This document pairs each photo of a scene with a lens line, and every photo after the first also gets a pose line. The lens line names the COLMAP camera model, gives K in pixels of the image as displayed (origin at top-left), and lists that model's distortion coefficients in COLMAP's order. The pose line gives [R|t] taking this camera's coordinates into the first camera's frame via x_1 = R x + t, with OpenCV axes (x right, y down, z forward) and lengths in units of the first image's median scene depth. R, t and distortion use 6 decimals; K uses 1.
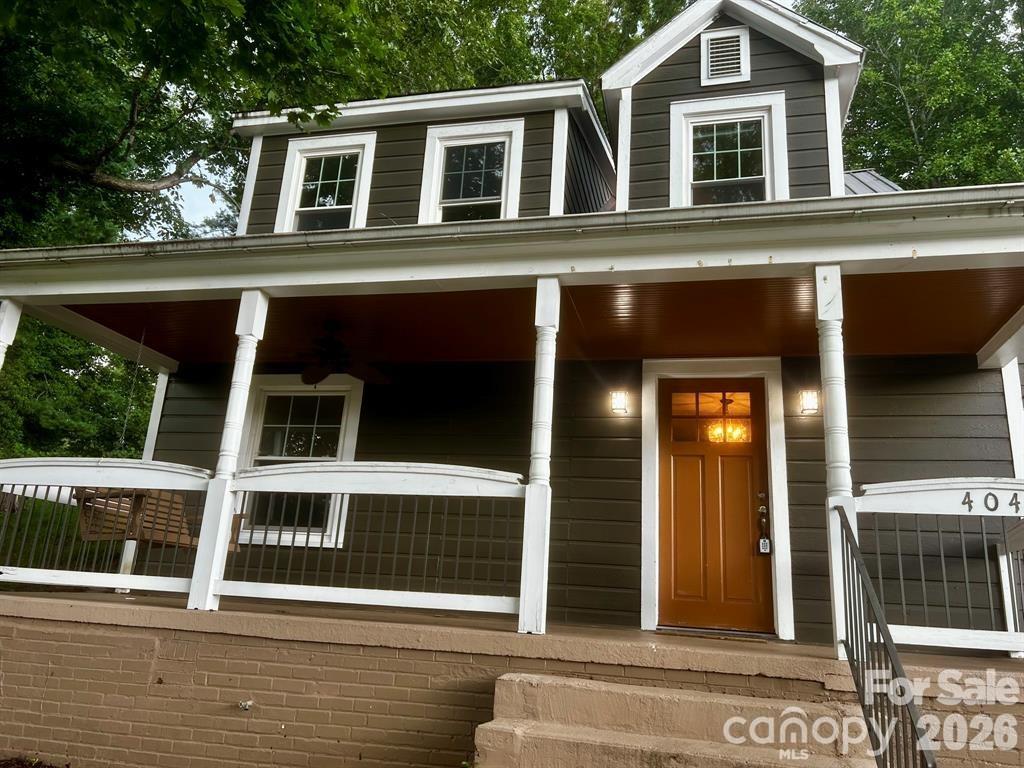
lens RADIAL K [[782.0, 0, 512.0], [0, 782.0, 384.0], [0, 0, 1]] dist [0.054058, -0.000636]
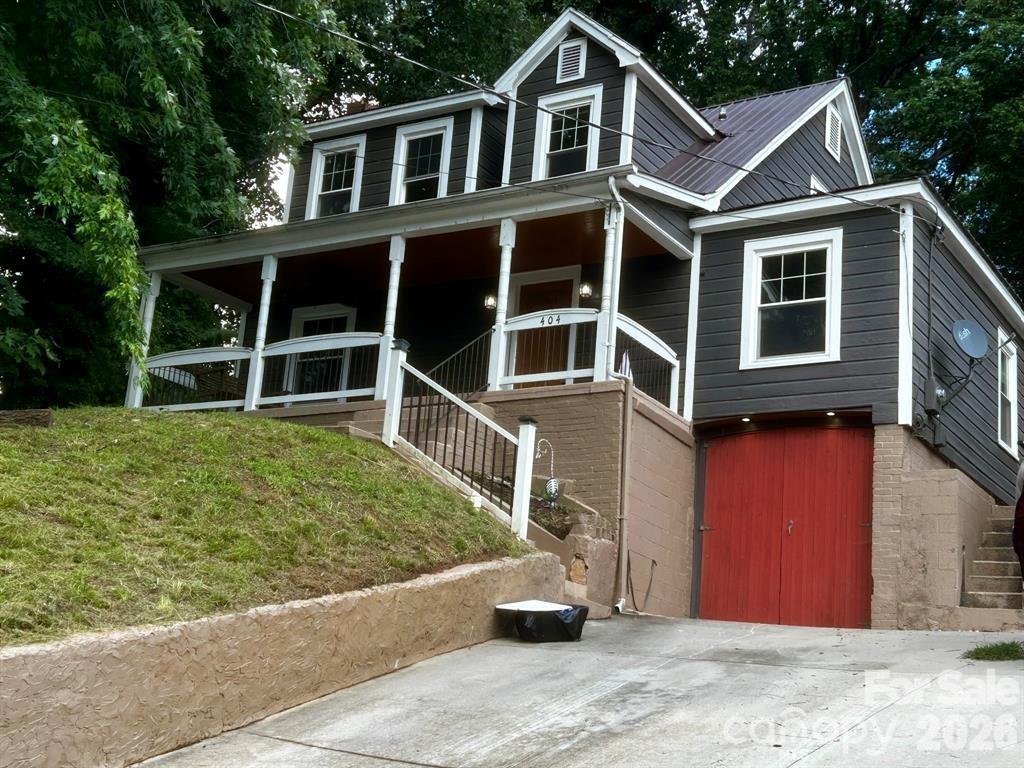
lens RADIAL K [[1439.6, 0, 512.0], [0, 1439.6, 384.0], [0, 0, 1]] dist [0.314674, -0.002566]
pose [[0.950177, -0.068496, -0.304091, 0.960460], [0.069557, 0.997551, -0.007354, 0.194580], [0.303850, -0.014164, 0.952615, -1.633187]]
